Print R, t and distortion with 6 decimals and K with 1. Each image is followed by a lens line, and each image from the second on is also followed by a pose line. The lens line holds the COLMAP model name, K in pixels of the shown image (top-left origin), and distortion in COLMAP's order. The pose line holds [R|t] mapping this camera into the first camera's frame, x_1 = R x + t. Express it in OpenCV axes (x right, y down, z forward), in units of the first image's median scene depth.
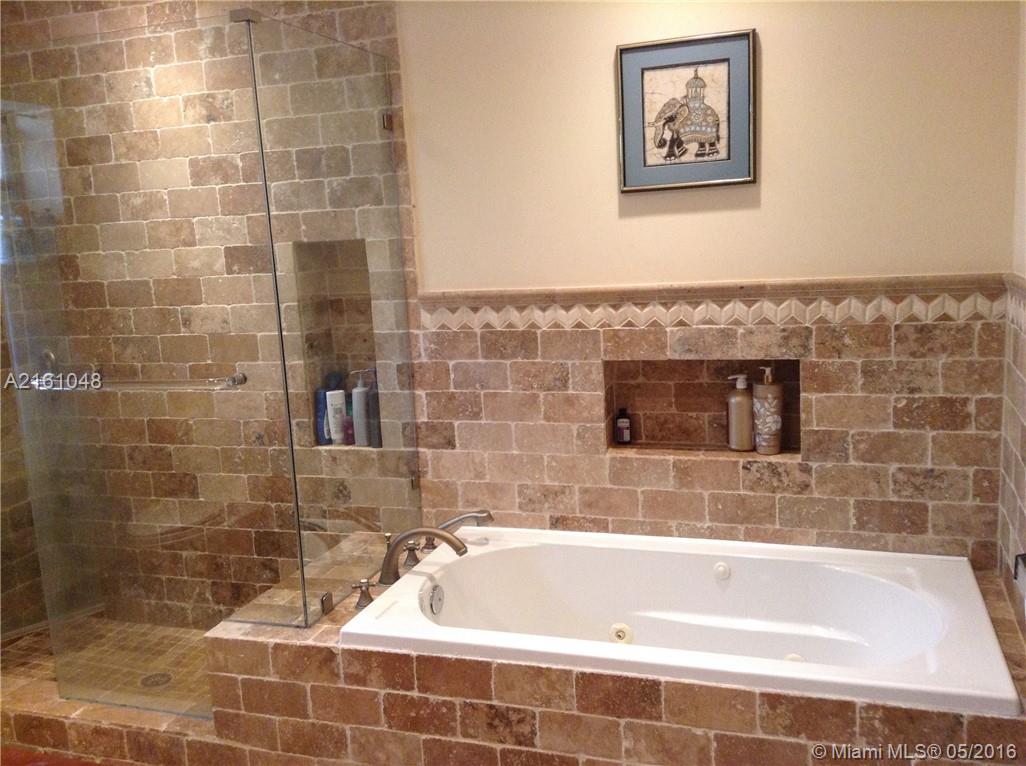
lens RADIAL K [[930.2, 0, 518.8], [0, 930.2, 382.0], [0, 0, 1]] dist [0.039302, -0.004841]
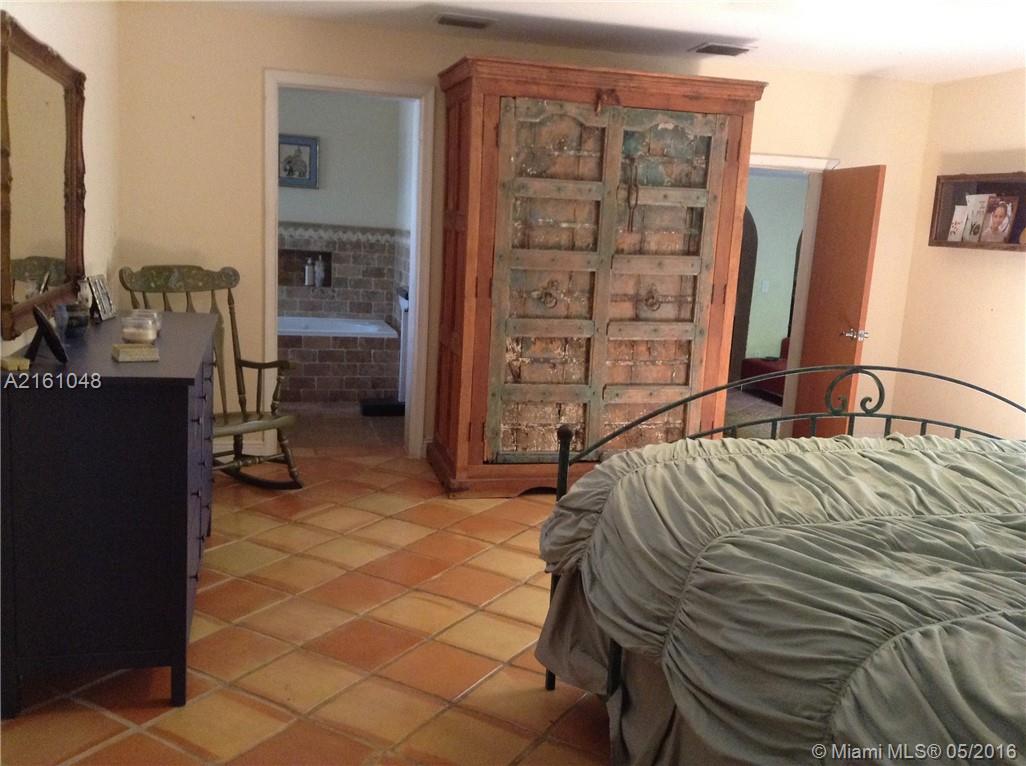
lens RADIAL K [[930.2, 0, 518.8], [0, 930.2, 382.0], [0, 0, 1]] dist [0.039302, -0.004841]
pose [[0.822495, 0.005378, 0.568747, -0.867286], [-0.006341, 0.999980, -0.000285, 0.377429], [-0.568737, -0.003372, 0.822513, -1.710797]]
